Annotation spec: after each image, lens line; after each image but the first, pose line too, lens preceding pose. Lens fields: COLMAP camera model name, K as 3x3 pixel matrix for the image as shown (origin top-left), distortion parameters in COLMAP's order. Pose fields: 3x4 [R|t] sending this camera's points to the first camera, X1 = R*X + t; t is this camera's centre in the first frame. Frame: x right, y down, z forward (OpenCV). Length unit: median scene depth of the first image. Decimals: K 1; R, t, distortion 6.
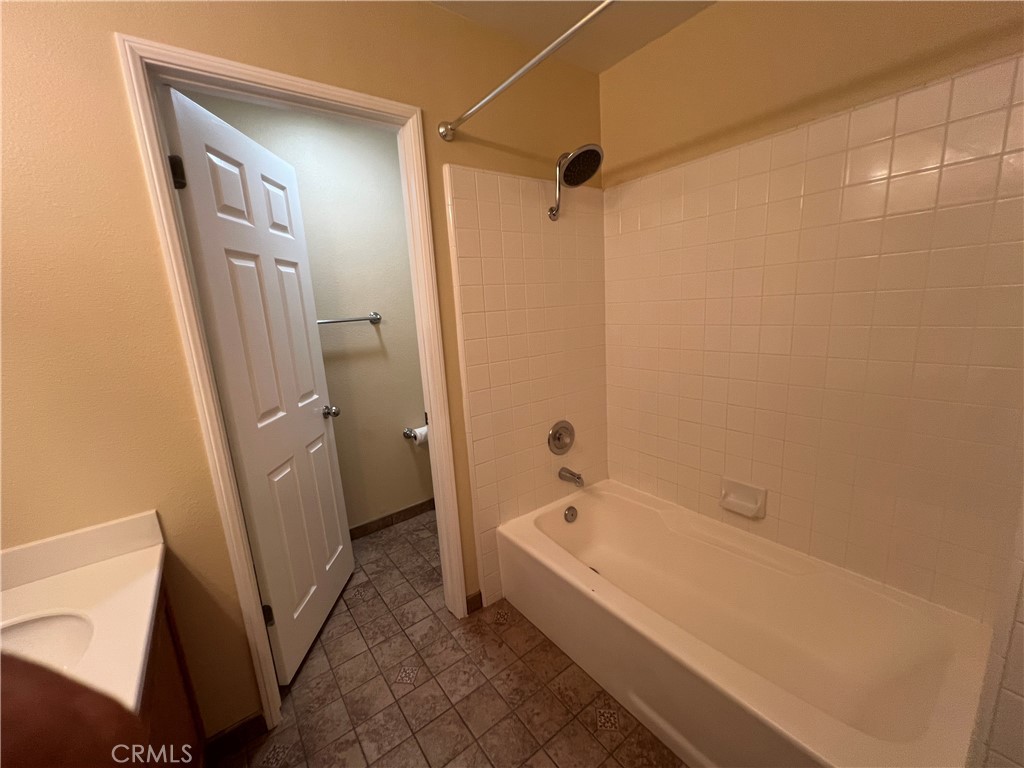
lens RADIAL K [[411.7, 0, 510.2], [0, 411.7, 383.5], [0, 0, 1]] dist [0.000262, -0.000061]
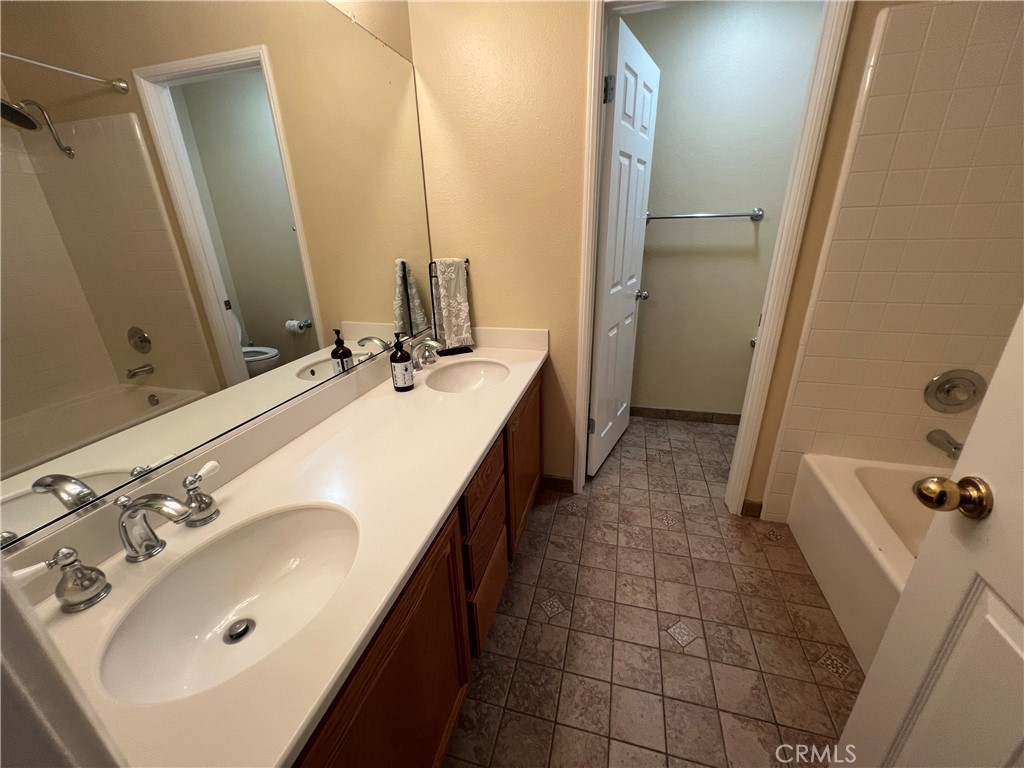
lens RADIAL K [[411.7, 0, 508.6], [0, 411.7, 385.1], [0, 0, 1]] dist [0.000262, -0.000061]
pose [[0.614638, 0.331702, -0.715677, 0.172680], [-0.166756, 0.941422, 0.293117, 0.039964], [0.770982, -0.060817, 0.633947, -0.101823]]
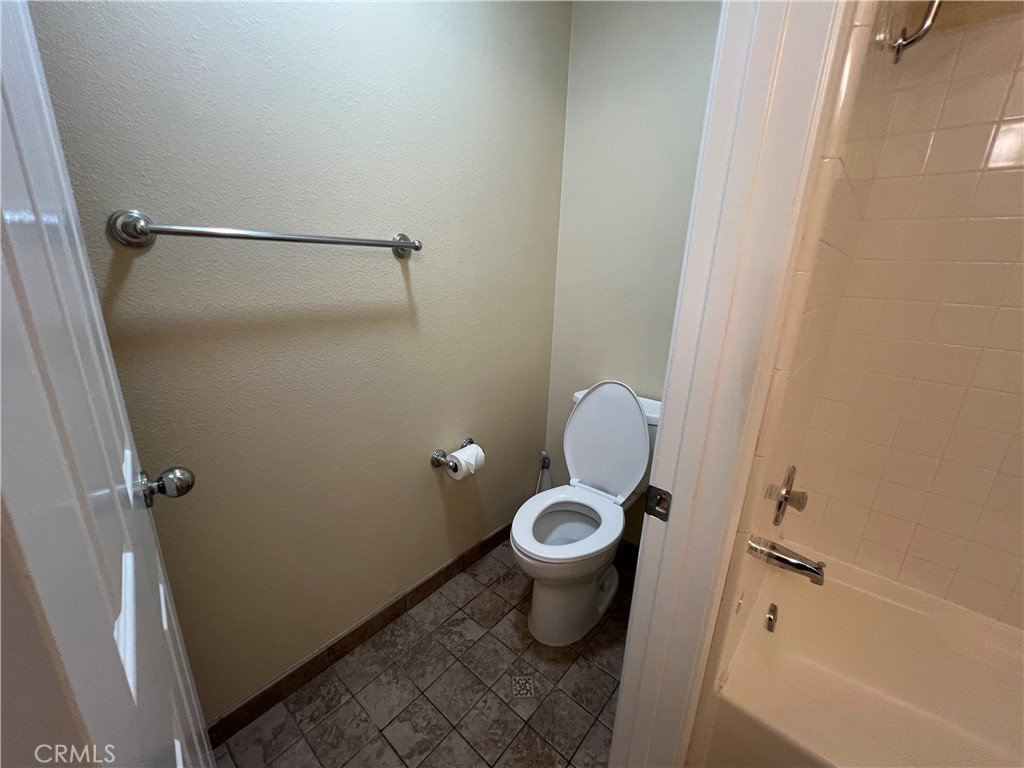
lens RADIAL K [[411.7, 0, 510.2], [0, 411.7, 381.7], [0, 0, 1]] dist [0.000262, -0.000061]
pose [[0.972919, 0.022843, 0.230015, -0.403508], [-0.046230, 0.994229, 0.096805, -0.065316], [-0.226476, -0.104816, 0.968361, 0.614047]]
